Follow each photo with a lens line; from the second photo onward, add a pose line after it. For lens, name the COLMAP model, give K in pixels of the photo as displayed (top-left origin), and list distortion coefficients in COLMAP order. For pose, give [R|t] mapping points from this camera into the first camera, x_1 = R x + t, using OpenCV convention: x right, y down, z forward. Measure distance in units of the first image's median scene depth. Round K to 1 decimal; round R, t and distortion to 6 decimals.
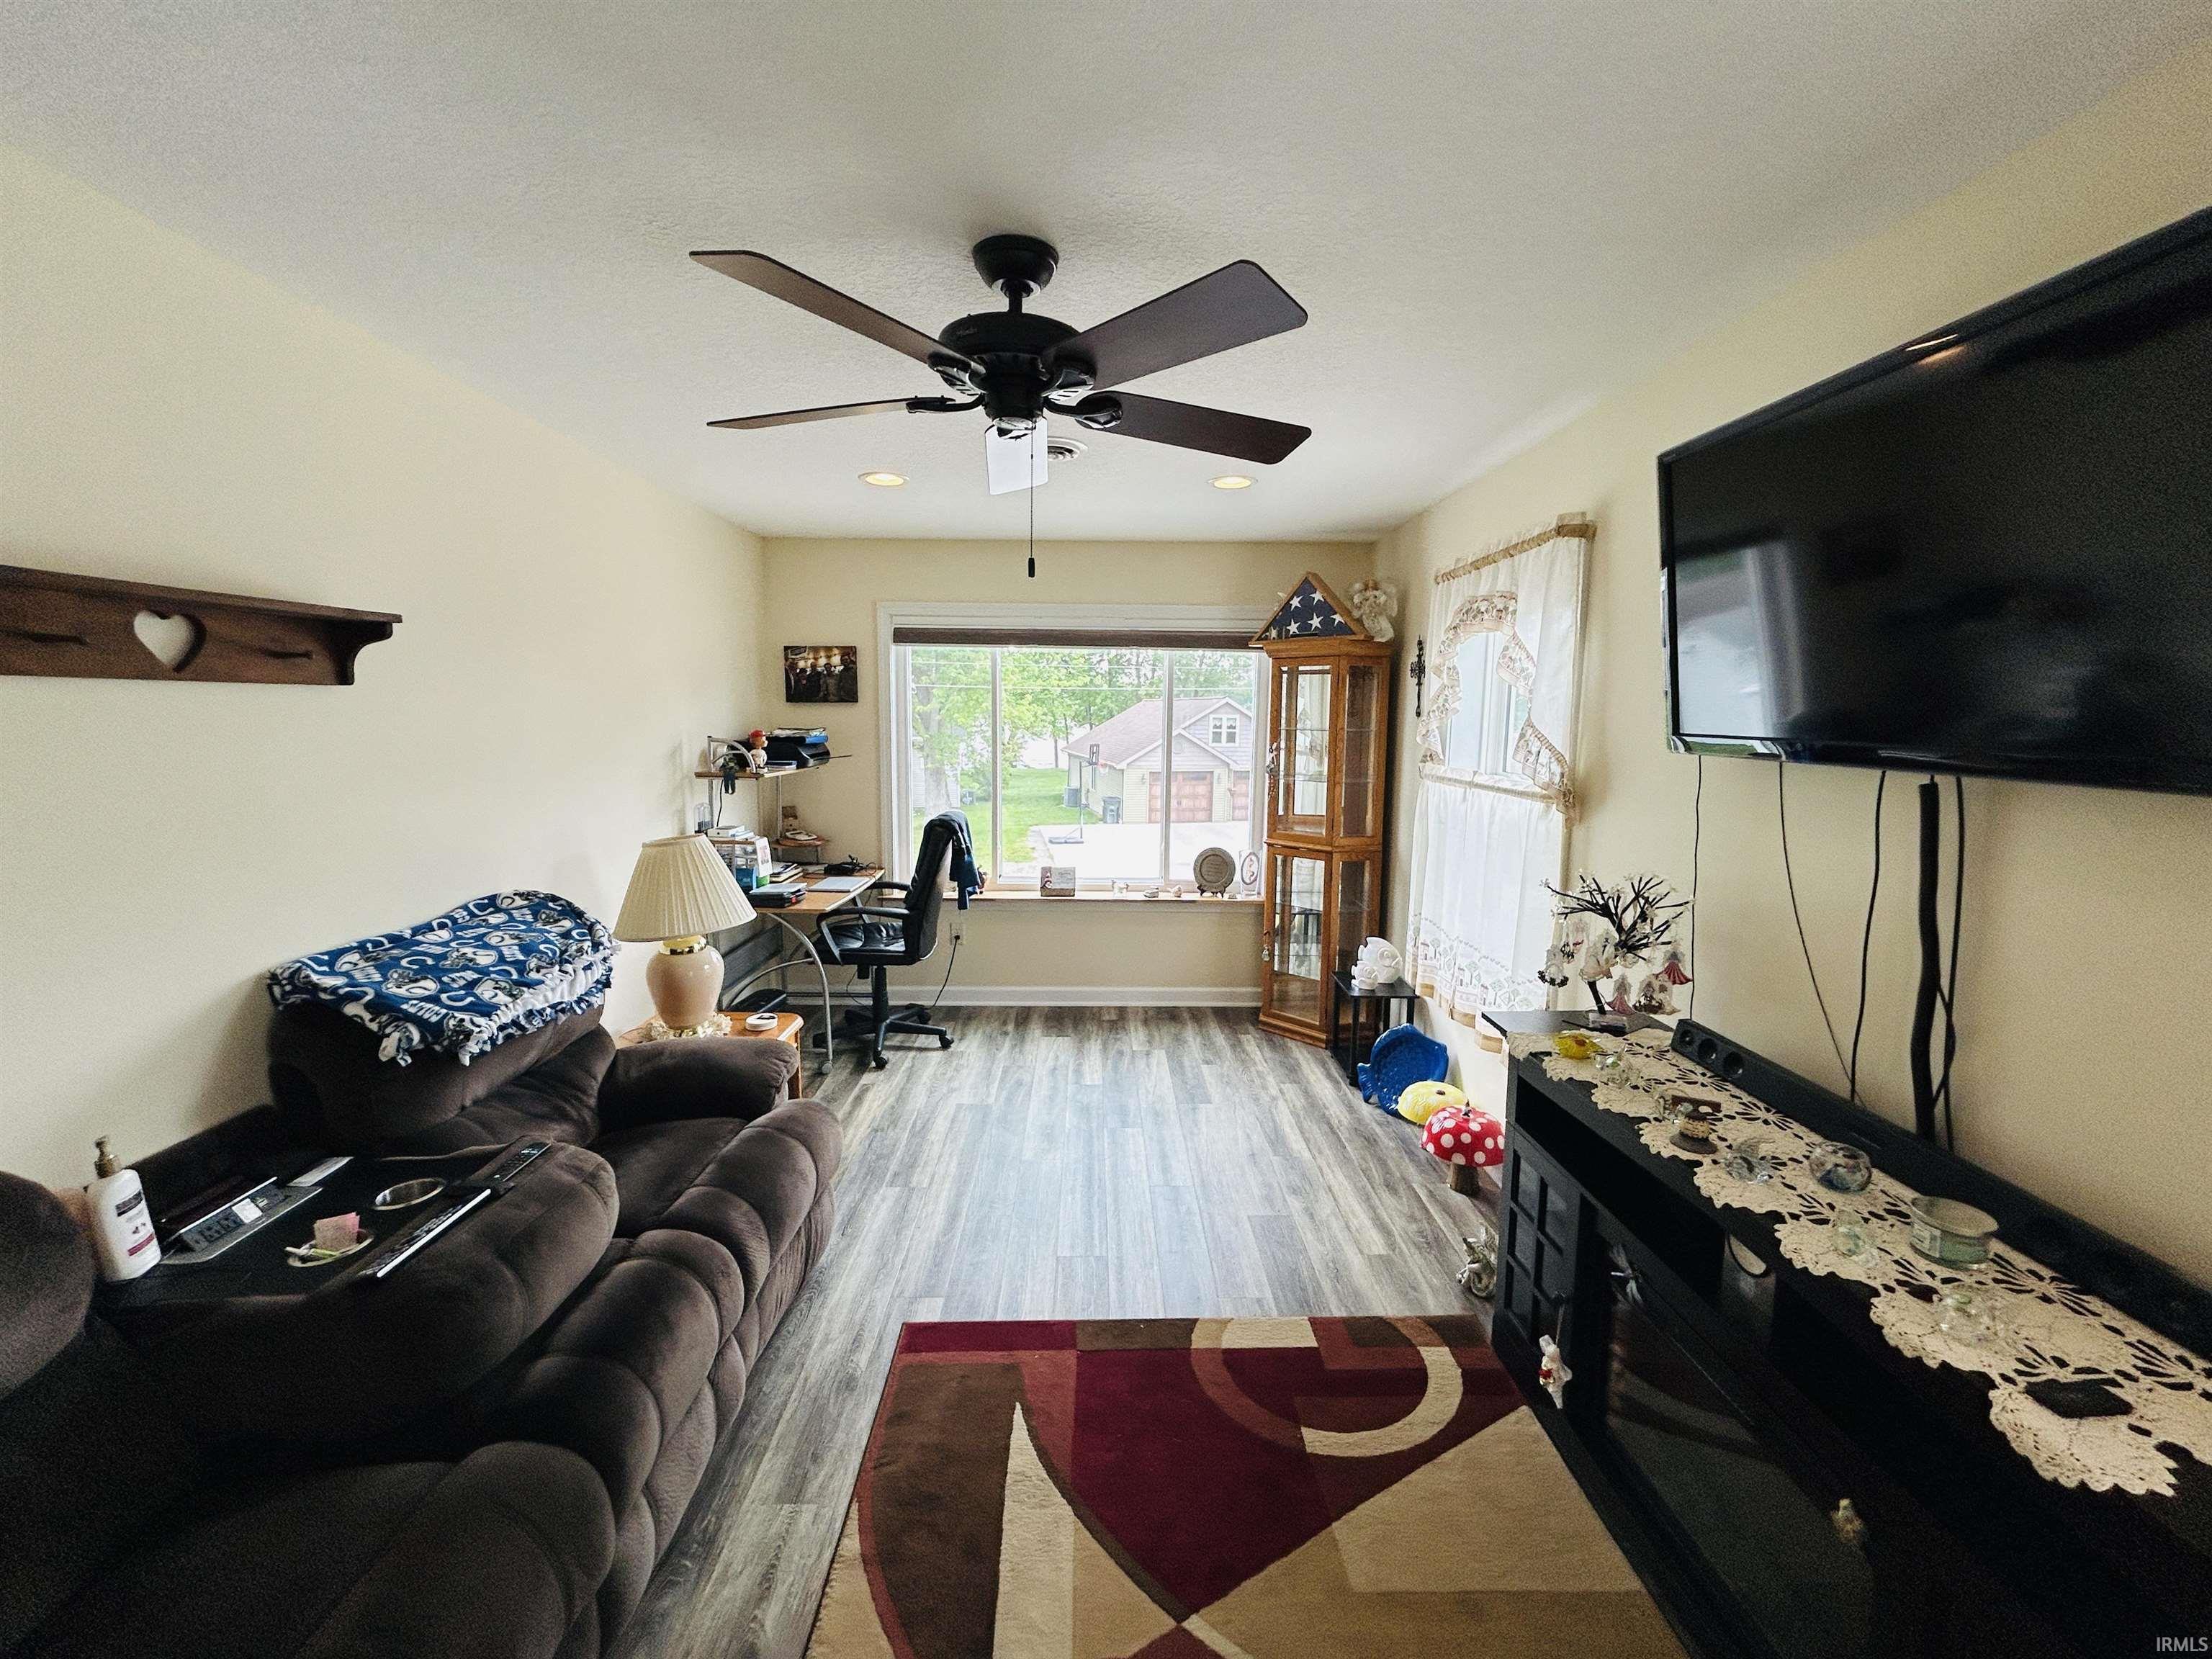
lens RADIAL K [[898.2, 0, 1108.1], [0, 898.2, 825.7], [0, 0, 1]] dist [-0.001291, 0.001201]
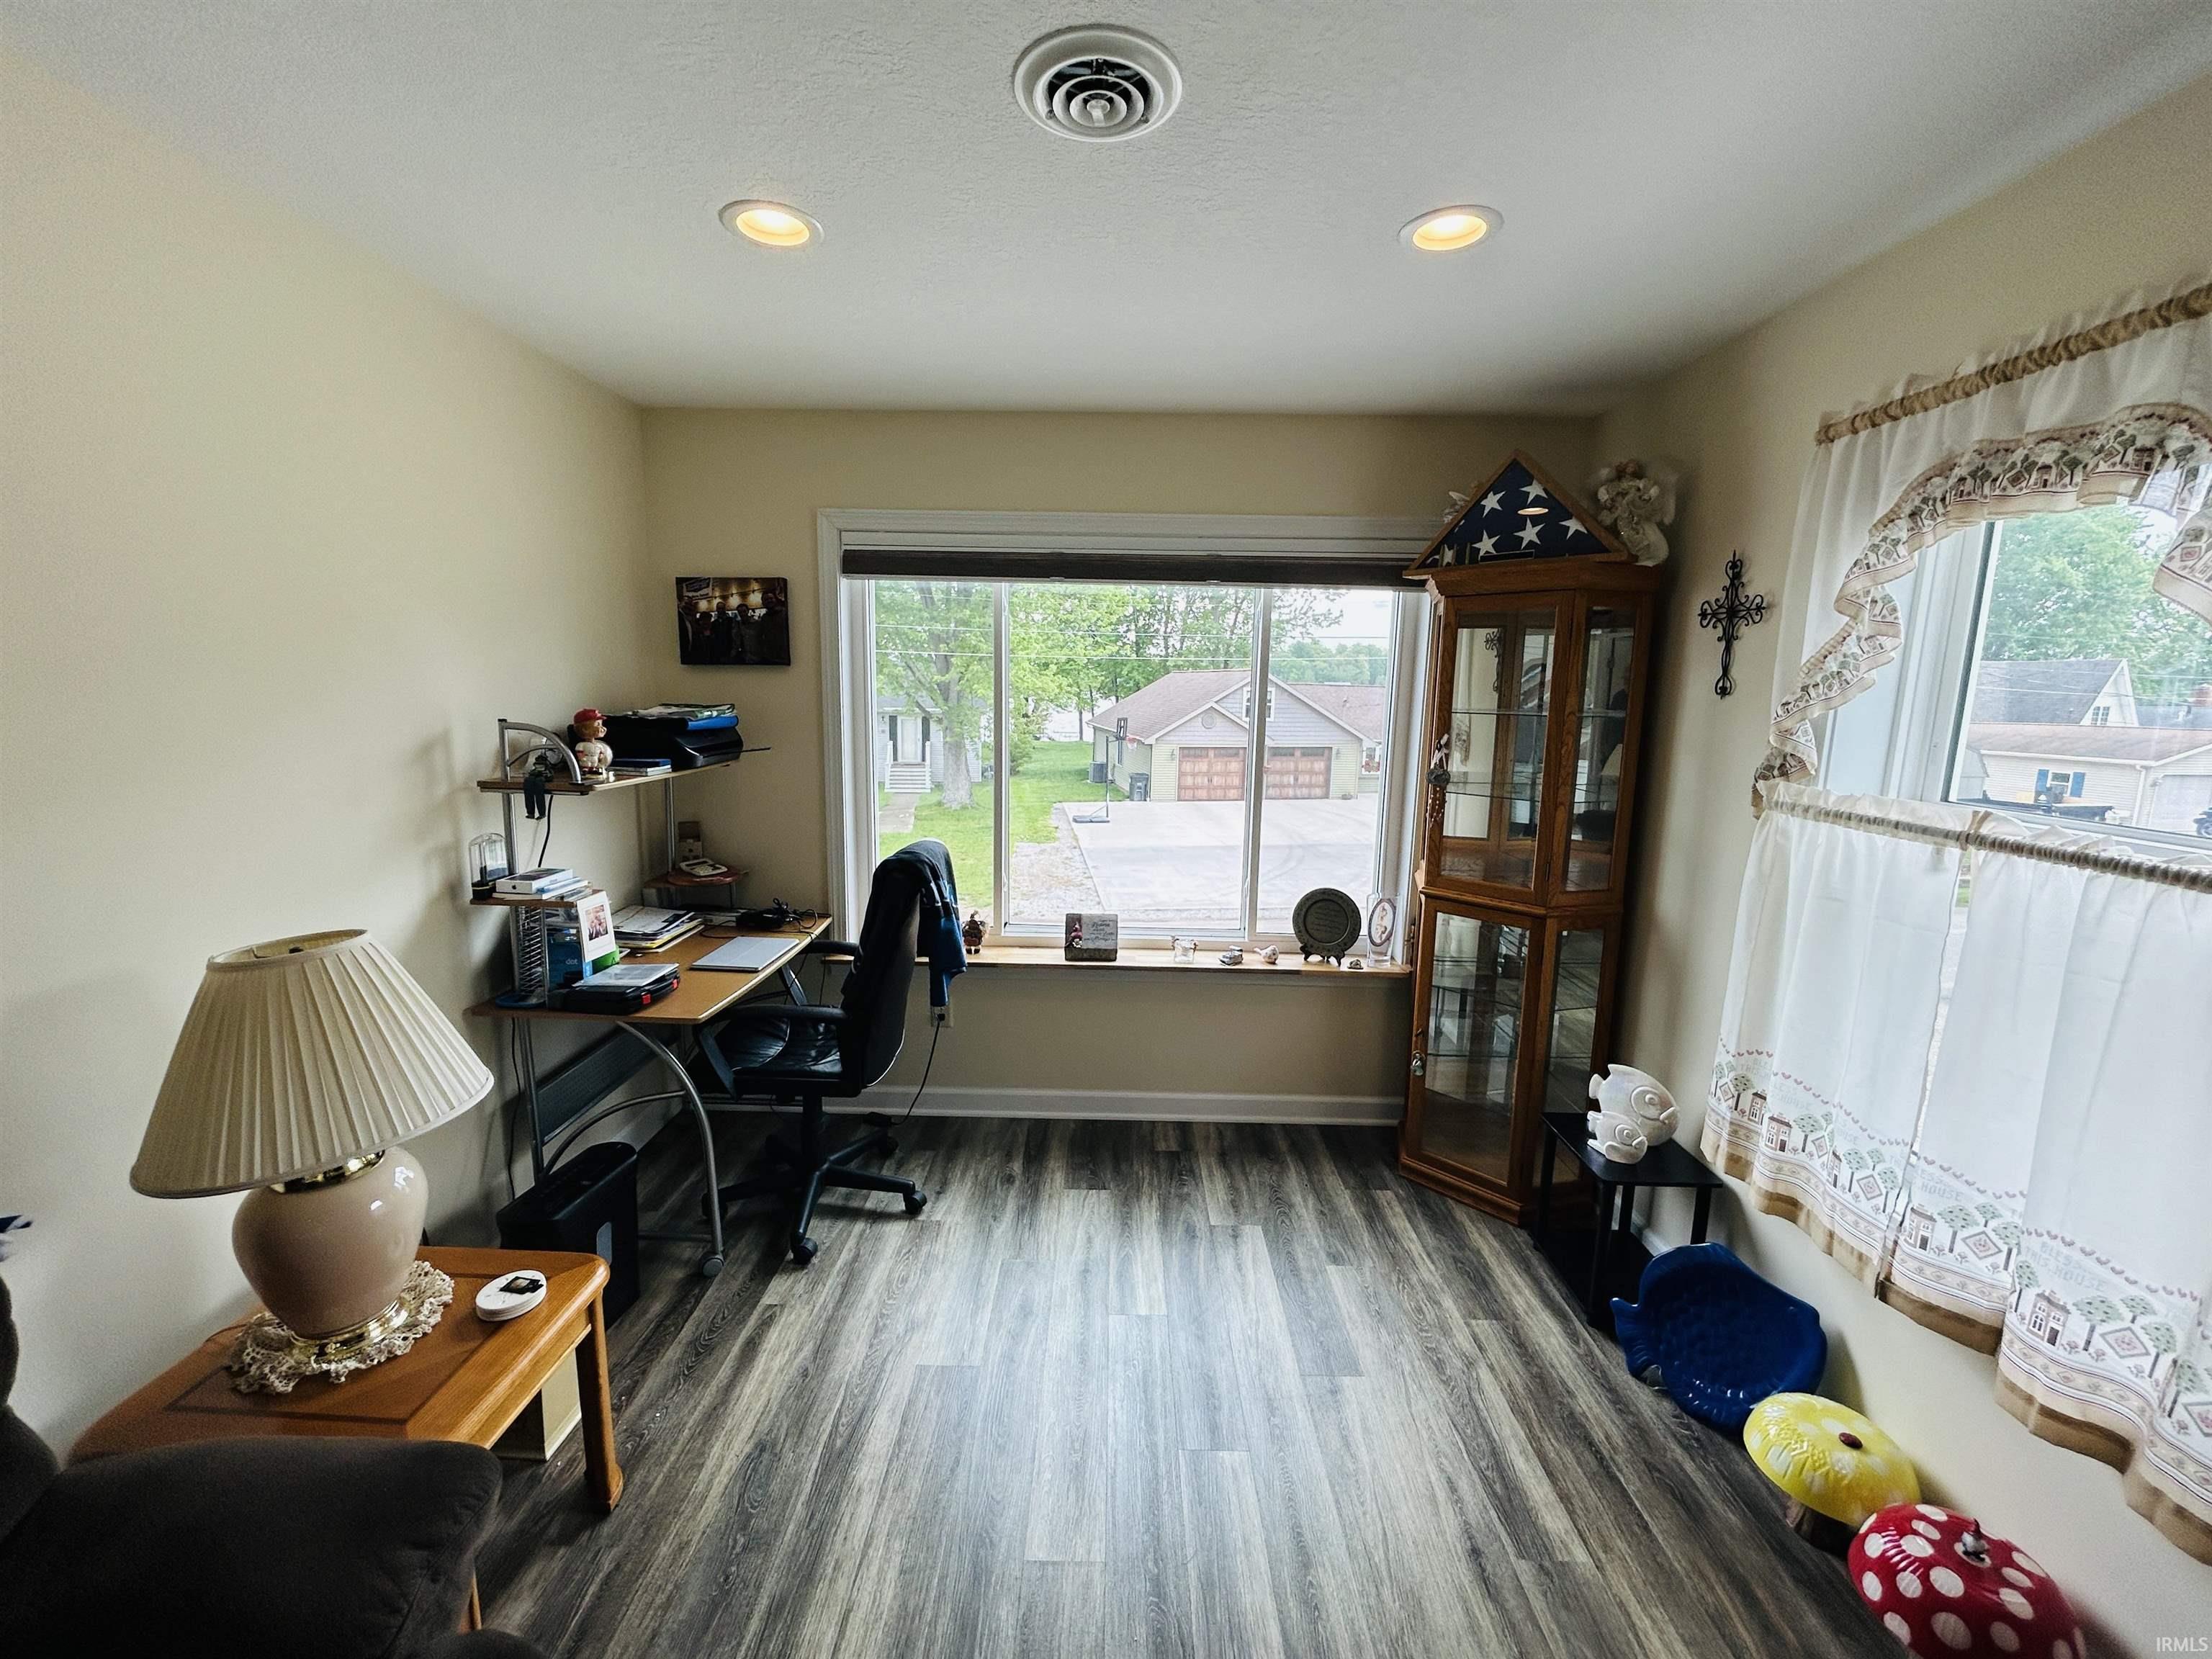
lens RADIAL K [[898.2, 0, 1099.4], [0, 898.2, 825.7], [0, 0, 1]] dist [-0.001291, 0.001201]
pose [[0.999297, 0.012739, -0.035248, -0.031016], [-0.011632, 0.999438, 0.031430, -0.047225], [0.035629, -0.030998, 0.998884, 0.379134]]
